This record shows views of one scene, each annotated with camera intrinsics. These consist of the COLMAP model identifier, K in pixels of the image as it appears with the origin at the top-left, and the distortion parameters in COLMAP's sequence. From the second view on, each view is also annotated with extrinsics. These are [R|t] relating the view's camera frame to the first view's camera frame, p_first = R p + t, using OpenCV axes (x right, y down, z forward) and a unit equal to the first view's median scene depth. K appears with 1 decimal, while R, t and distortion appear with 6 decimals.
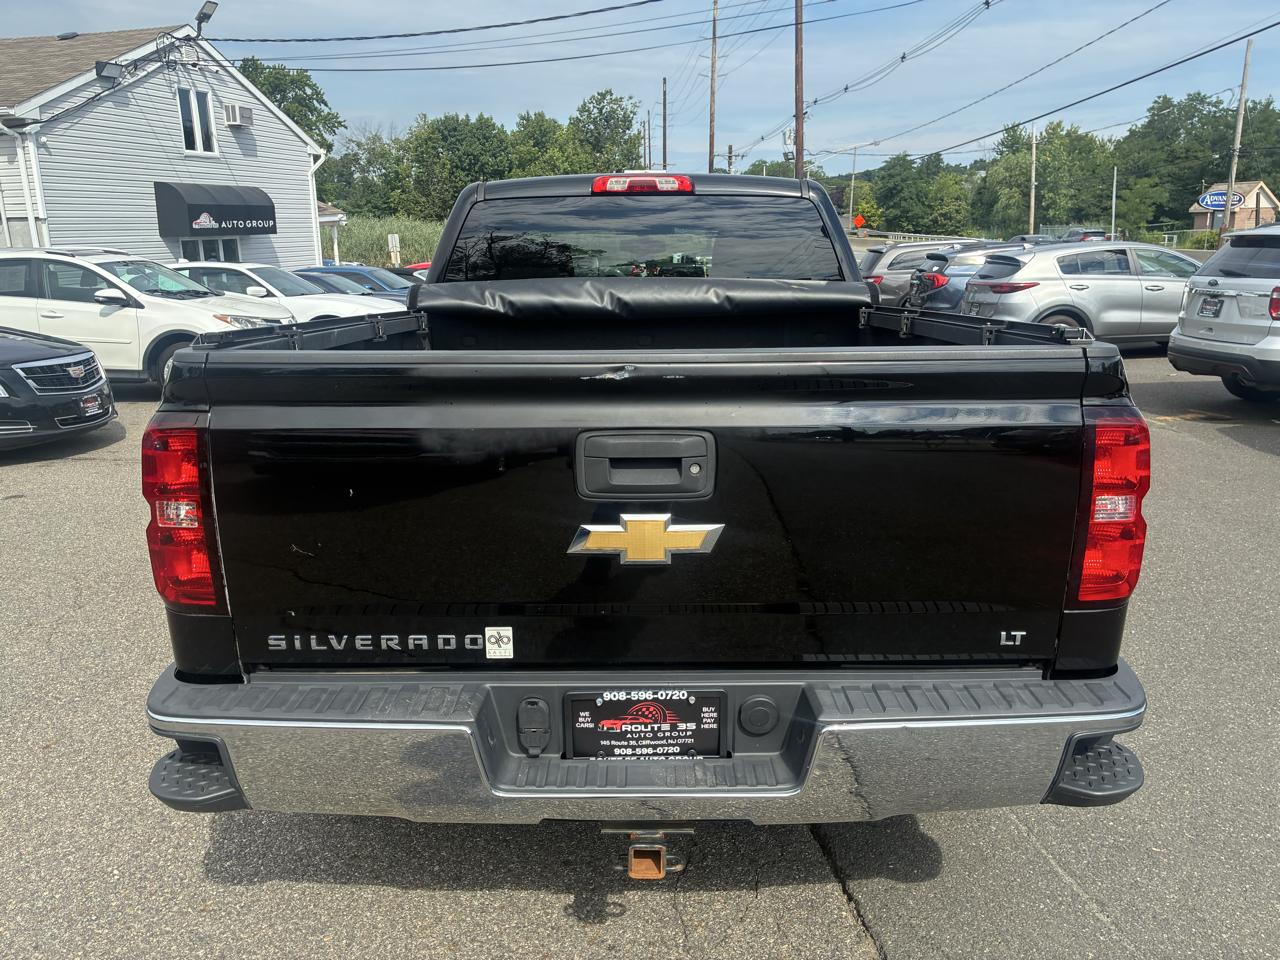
lens RADIAL K [[968.0, 0, 642.2], [0, 968.0, 487.3], [0, 0, 1]] dist [0.046643, -0.082038]
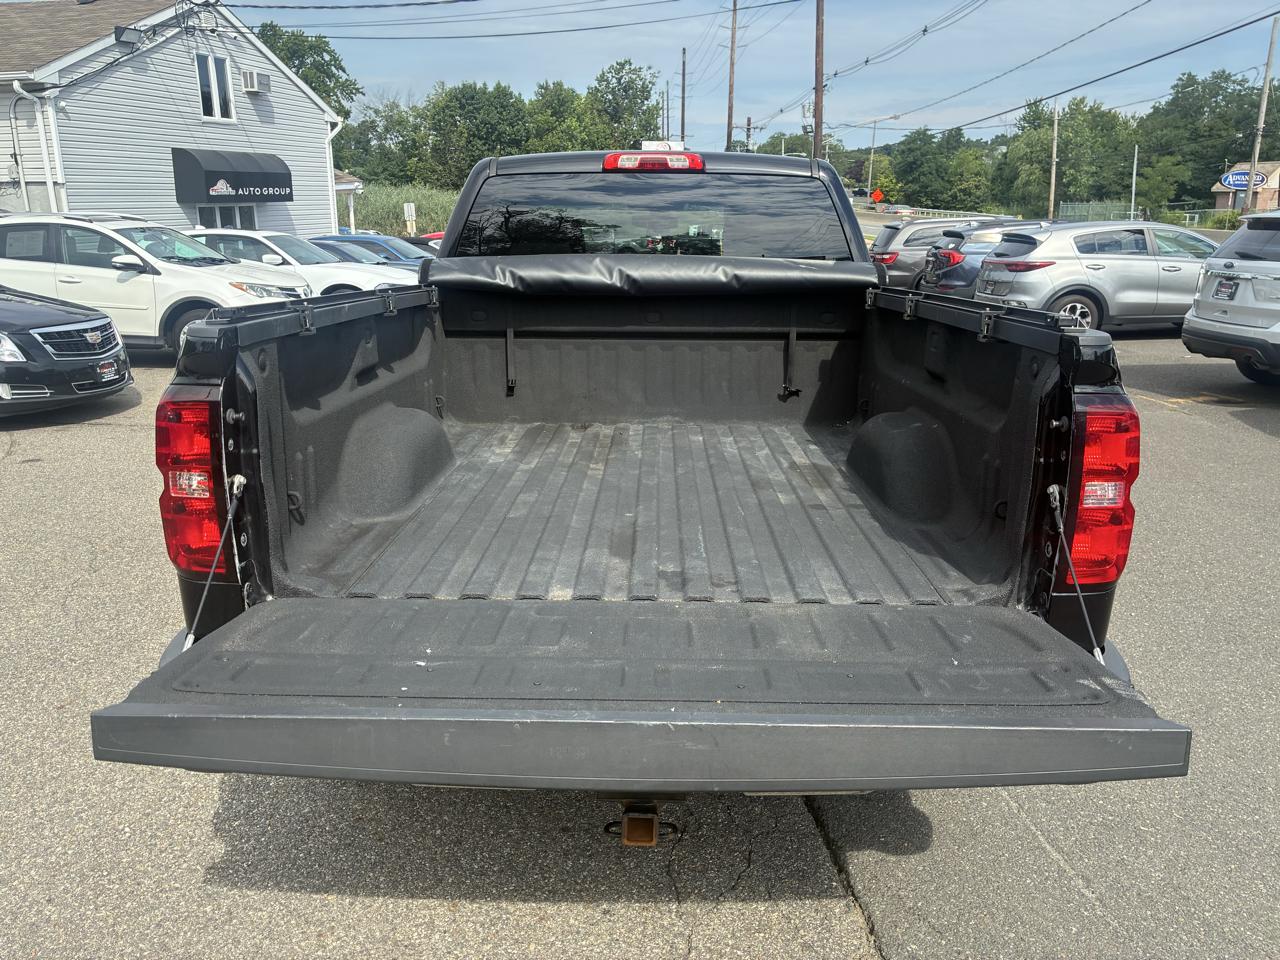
lens RADIAL K [[968.0, 0, 644.4], [0, 968.0, 475.7], [0, 0, 1]] dist [0.046643, -0.082038]
pose [[0.999804, 0.016740, -0.010586, 0.003437], [-0.016564, 0.999727, 0.016501, -0.001538], [0.010859, -0.016322, 0.999808, -0.005777]]
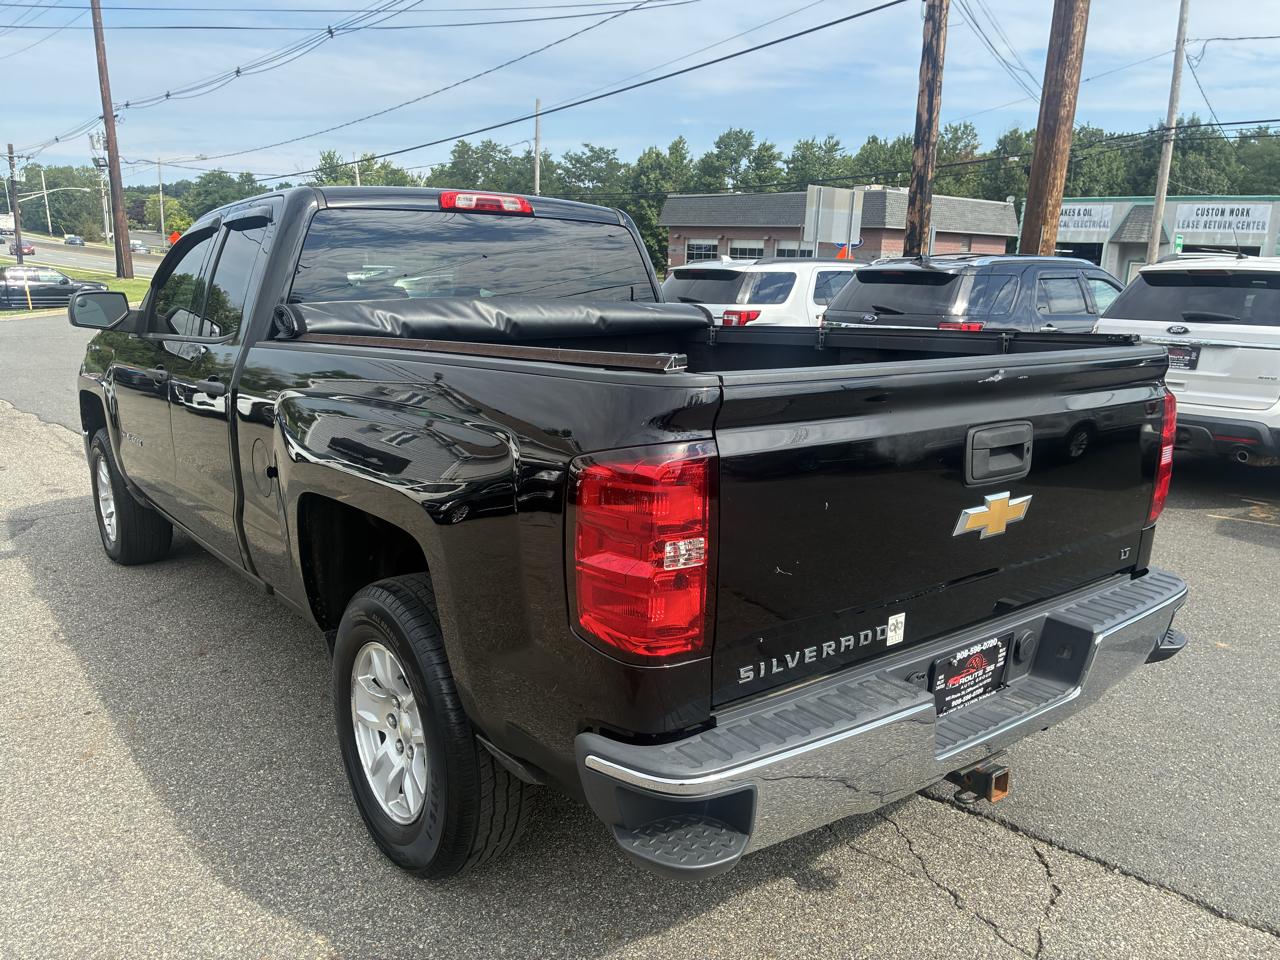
lens RADIAL K [[967.8, 0, 646.3], [0, 967.8, 493.2], [0, 0, 1]] dist [0.051689, -0.082955]
pose [[0.781240, -0.112475, 0.614015, -0.250026], [0.123127, 0.992074, 0.025067, -0.013175], [-0.611968, 0.056018, 0.788896, 0.072842]]
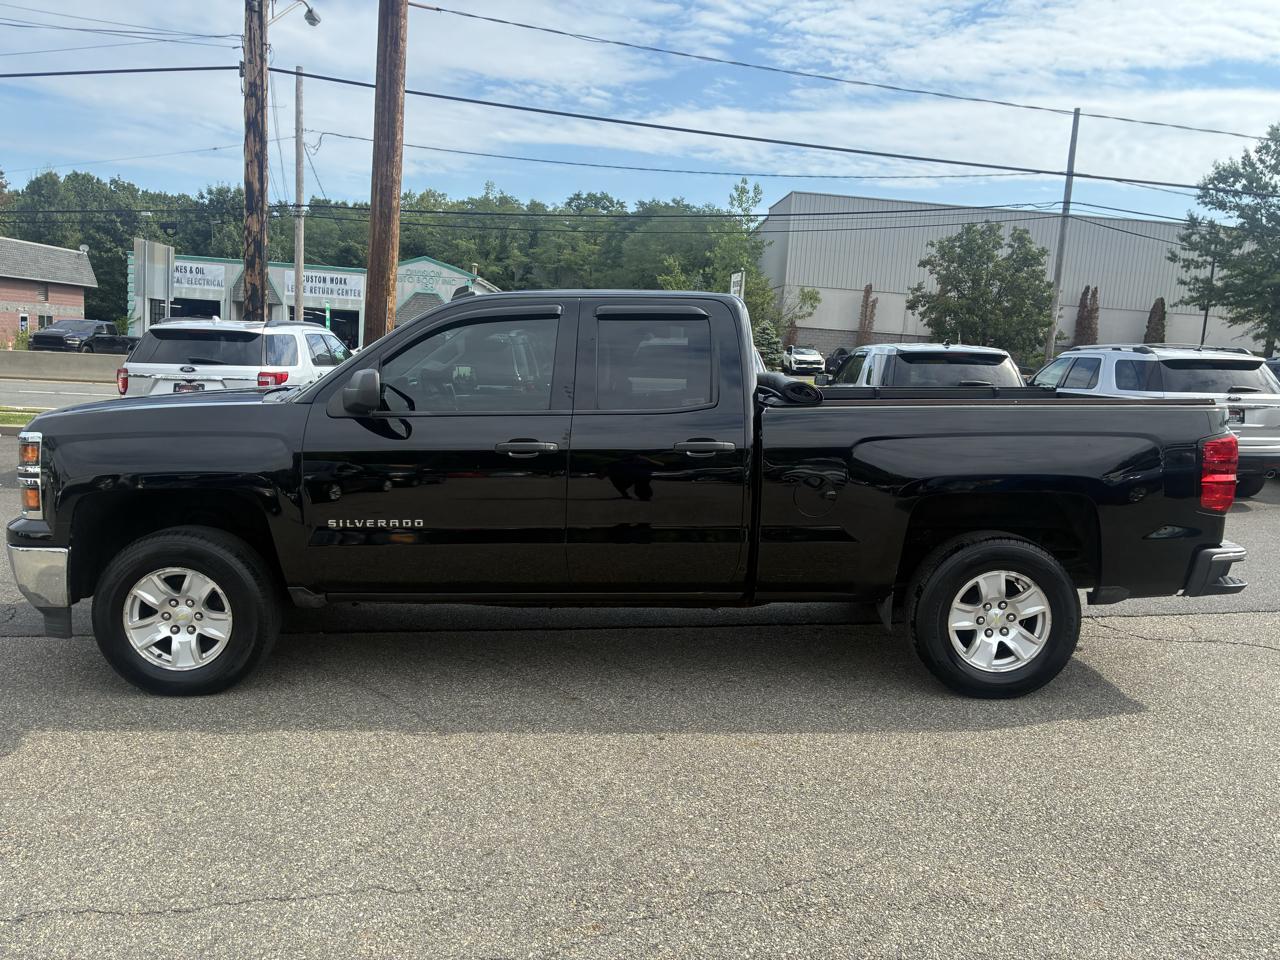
lens RADIAL K [[984.0, 0, 648.8], [0, 984.0, 479.9], [0, 0, 1]] dist [0.009389, -0.001914]
pose [[-0.033778, -0.116335, 0.992635, -0.602458], [0.202605, 0.971783, 0.120786, -0.106816], [-0.978678, 0.205192, -0.009255, 0.480140]]
